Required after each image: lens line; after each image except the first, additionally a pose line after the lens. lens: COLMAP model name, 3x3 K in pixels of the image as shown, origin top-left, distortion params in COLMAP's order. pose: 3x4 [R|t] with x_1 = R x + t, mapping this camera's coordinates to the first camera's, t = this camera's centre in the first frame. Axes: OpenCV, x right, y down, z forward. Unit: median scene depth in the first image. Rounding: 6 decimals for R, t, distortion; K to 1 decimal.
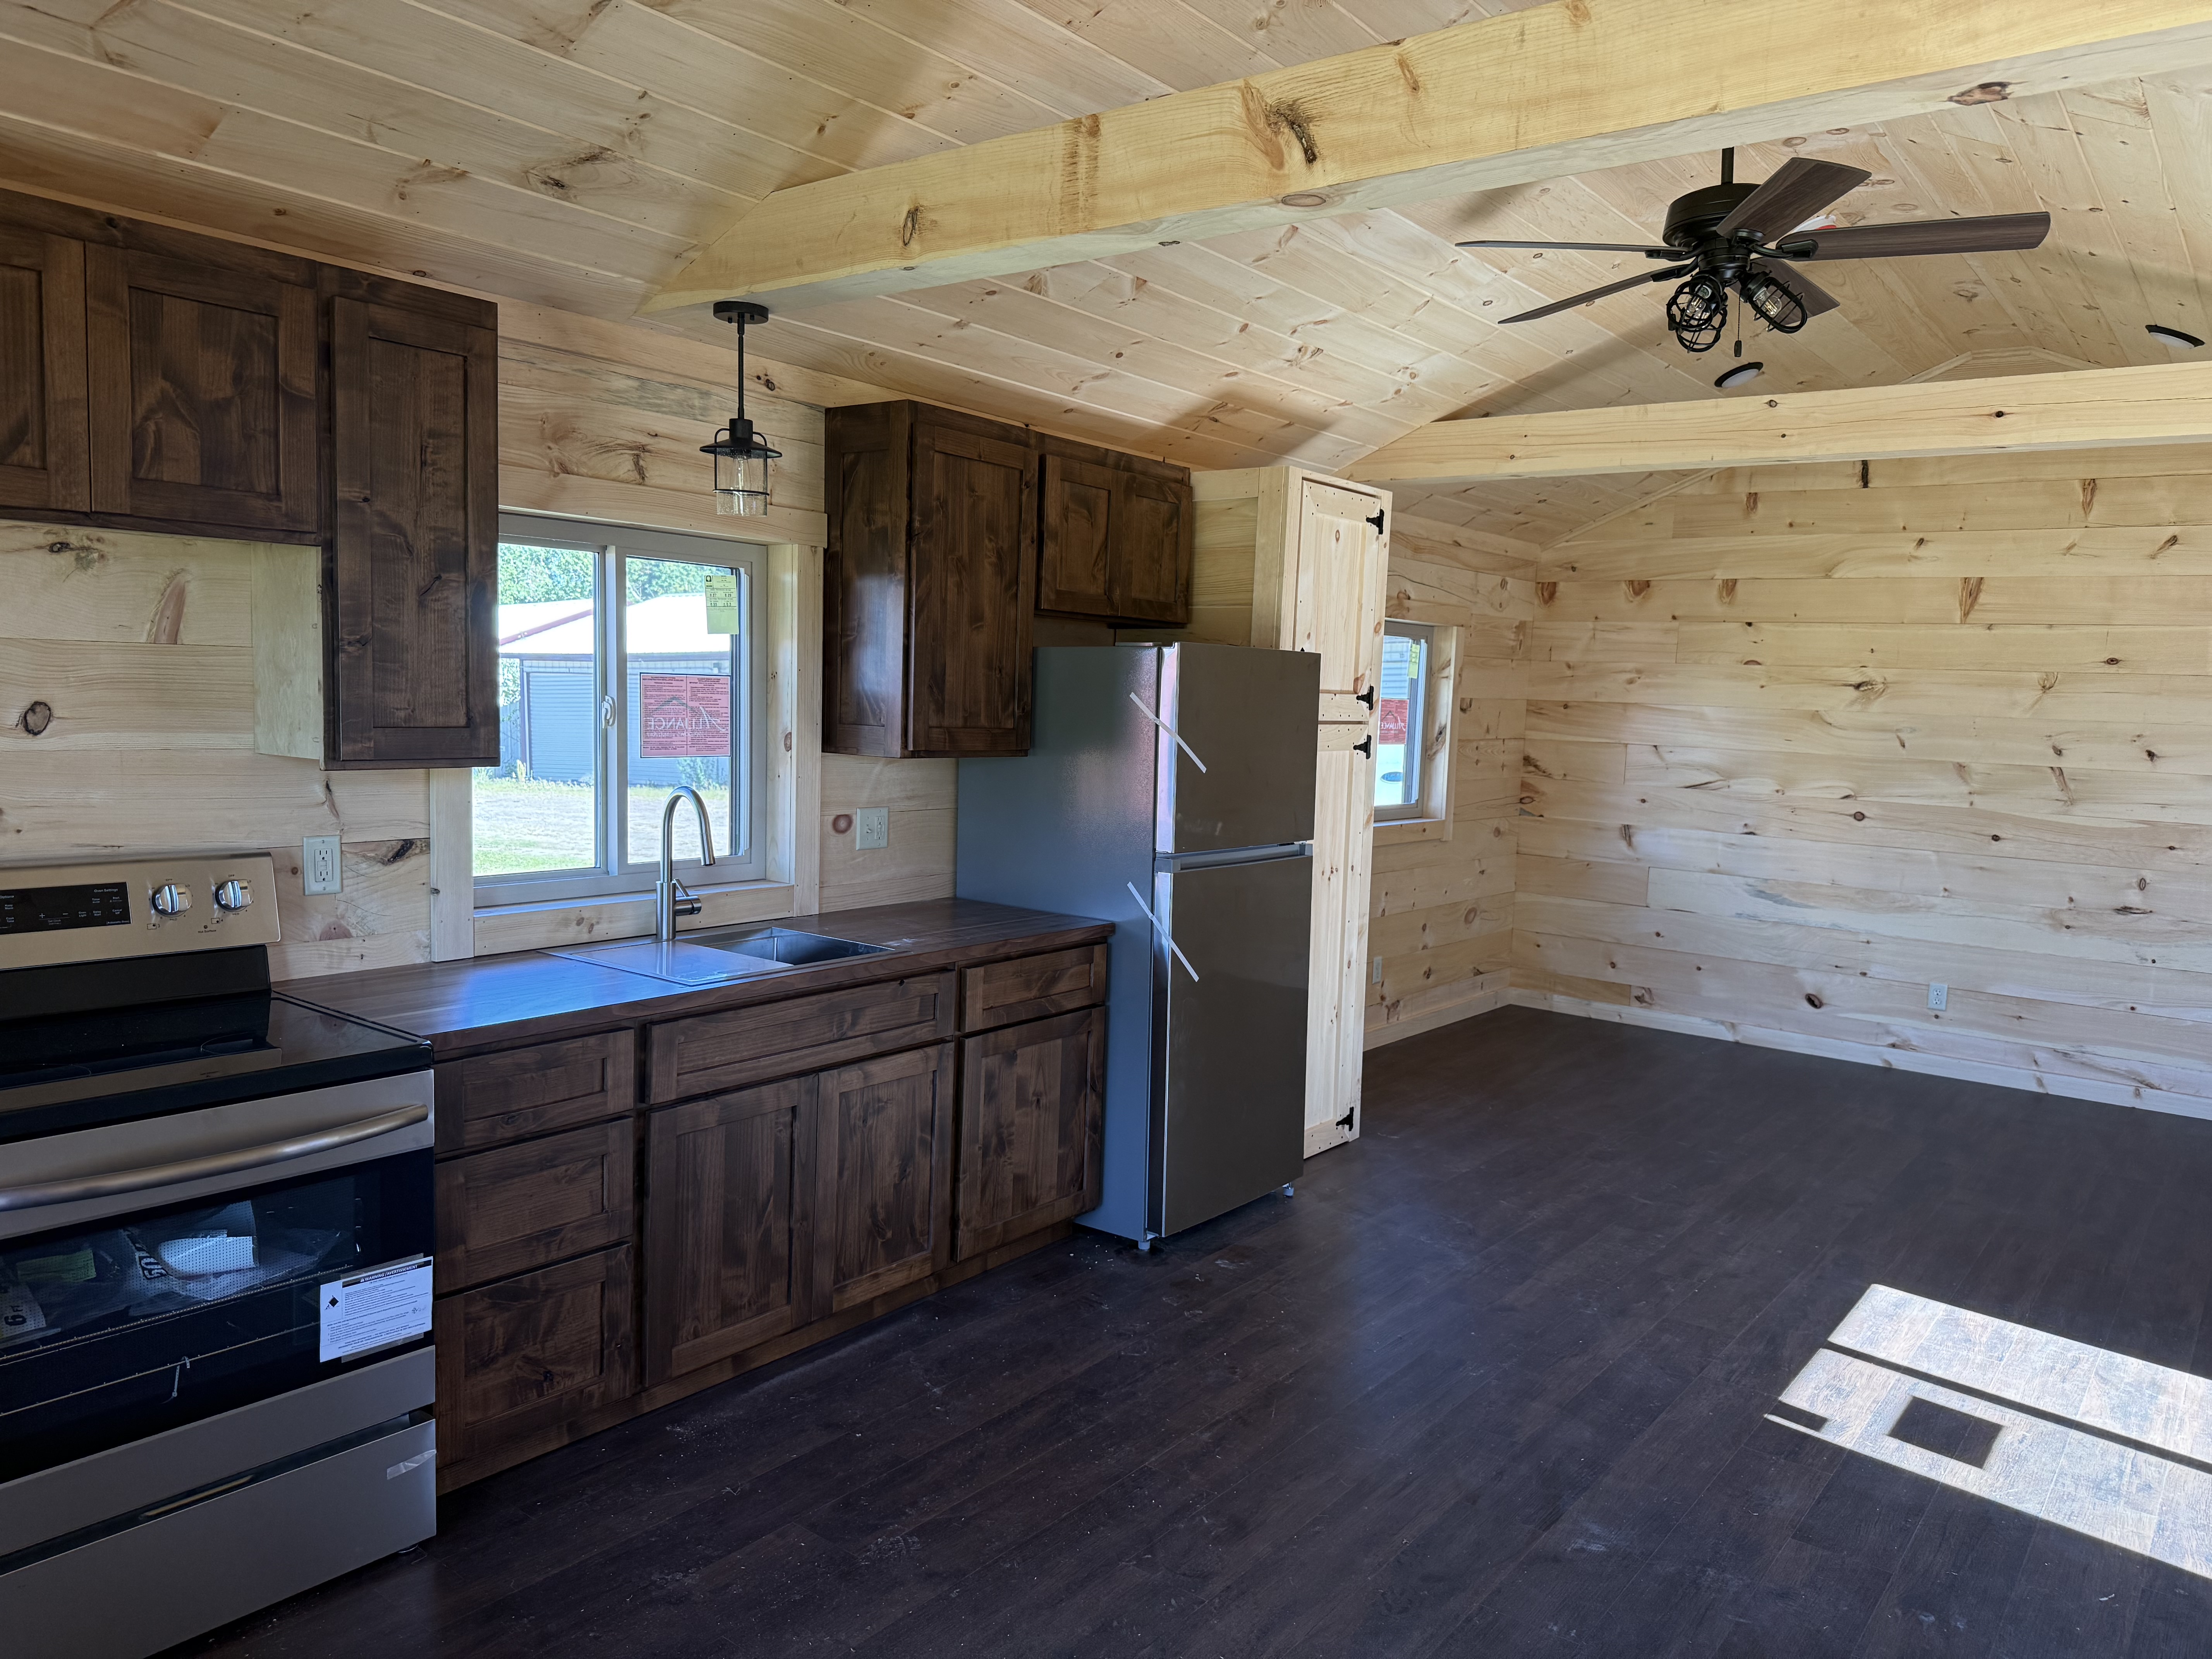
lens RADIAL K [[1539.8, 0, 1118.1], [0, 1539.8, 843.5], [0, 0, 1]] dist [0.131081, -0.209679]
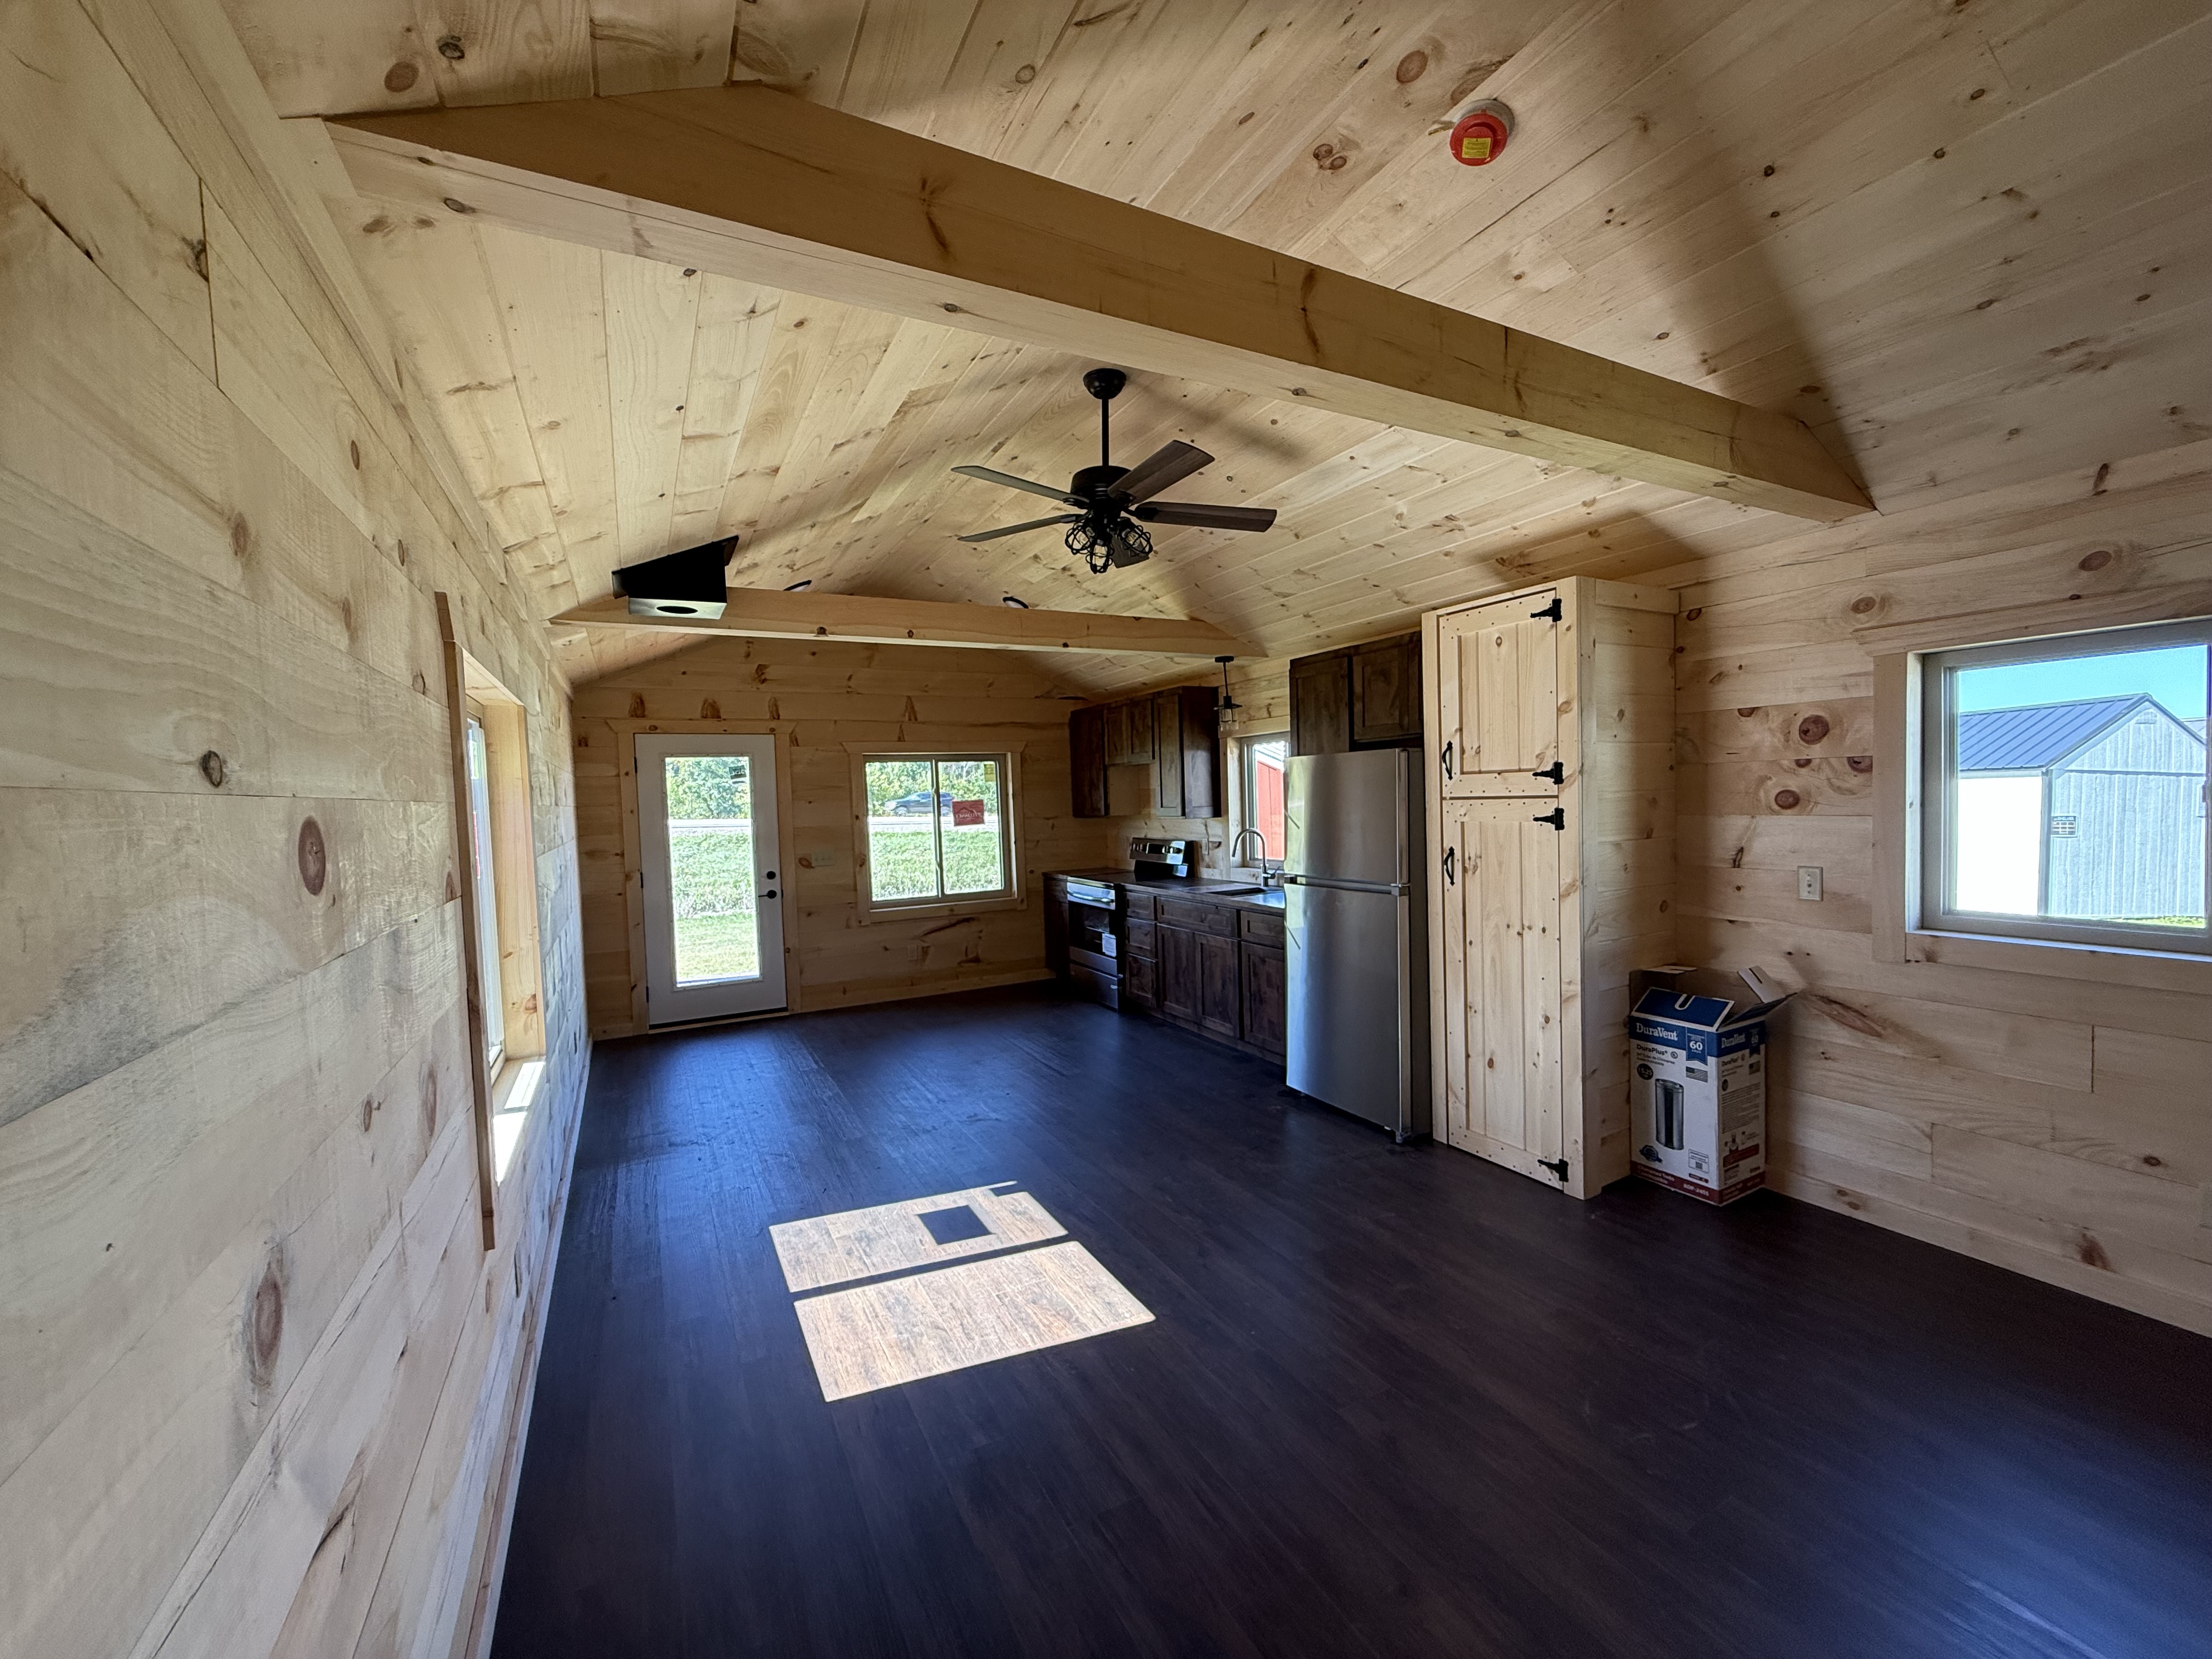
lens RADIAL K [[878.4, 0, 1106.0], [0, 878.4, 829.5], [0, 0, 1]] dist [-0.085509, -0.000008]
pose [[-0.417975, 0.019437, -0.908251, 1.174518], [-0.062044, 0.996826, 0.049885, -0.092835], [0.906337, 0.077202, -0.415442, 1.365898]]
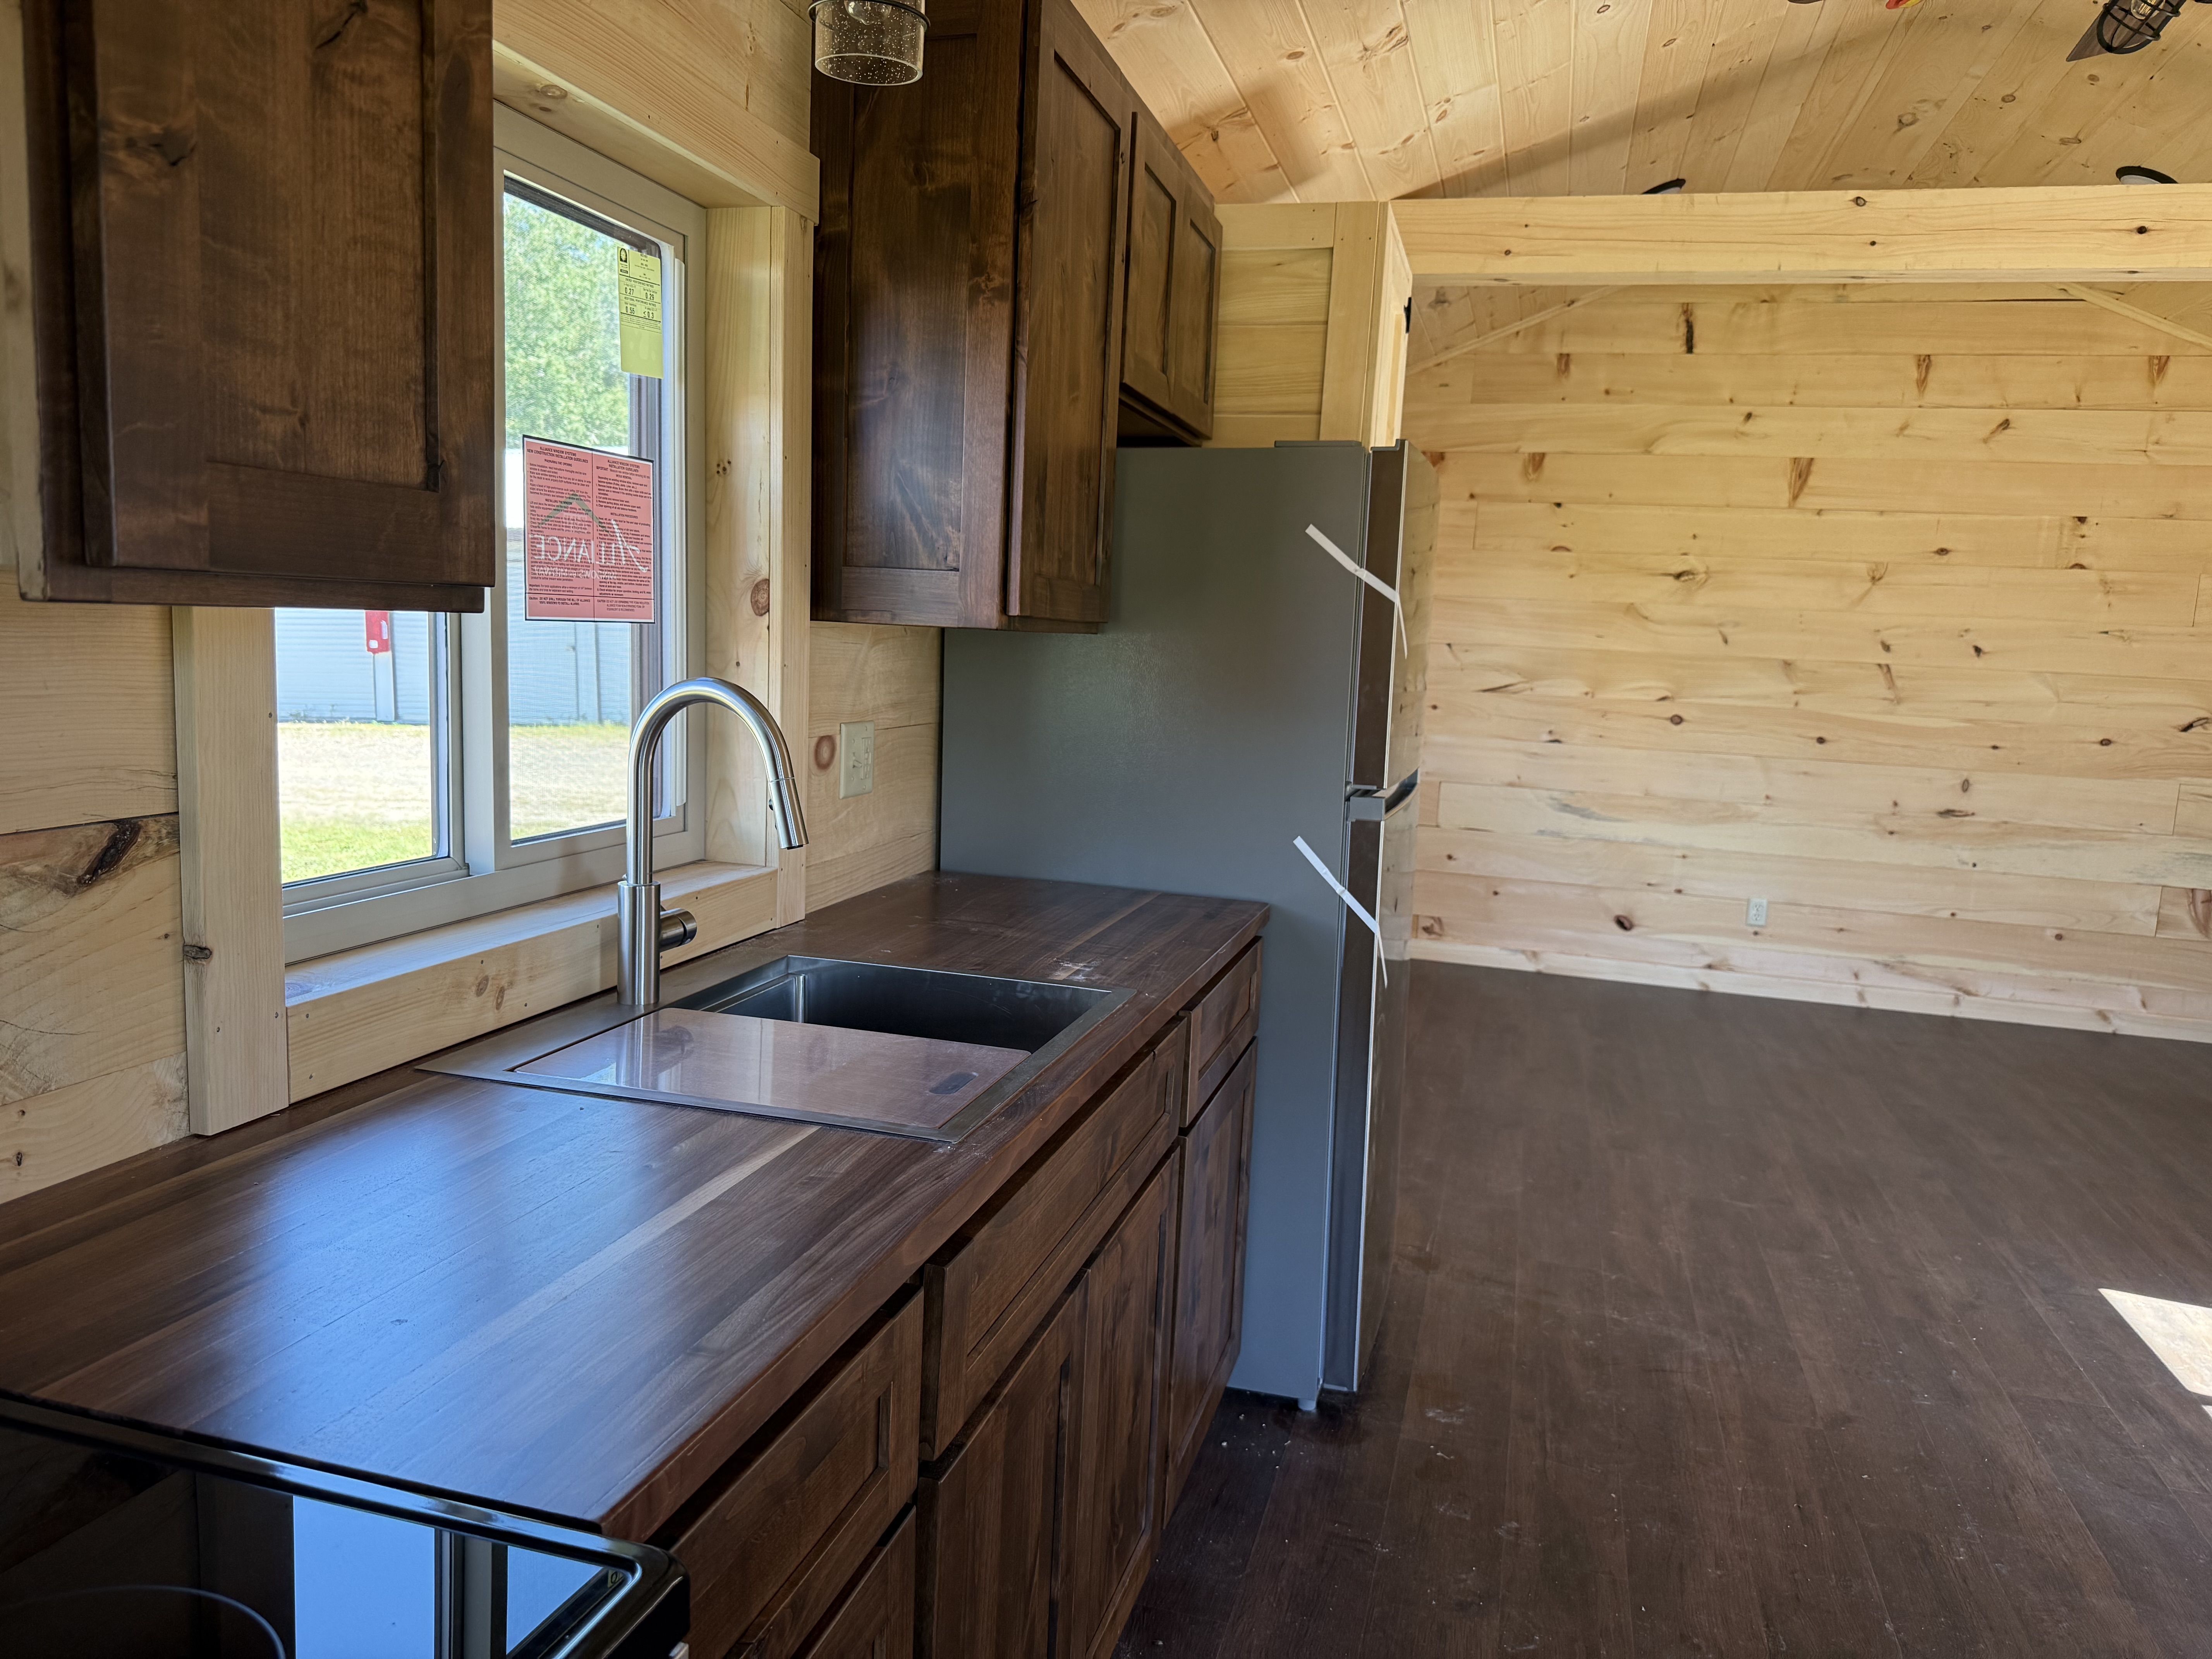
lens RADIAL K [[1562.3, 0, 1110.2], [0, 1562.3, 840.2], [0, 0, 1]] dist [0.058105, -0.079354]
pose [[0.929494, -0.041735, 0.366469, -0.330039], [0.022739, 0.998172, 0.056001, -0.011525], [-0.368136, -0.043720, 0.928743, 0.506390]]
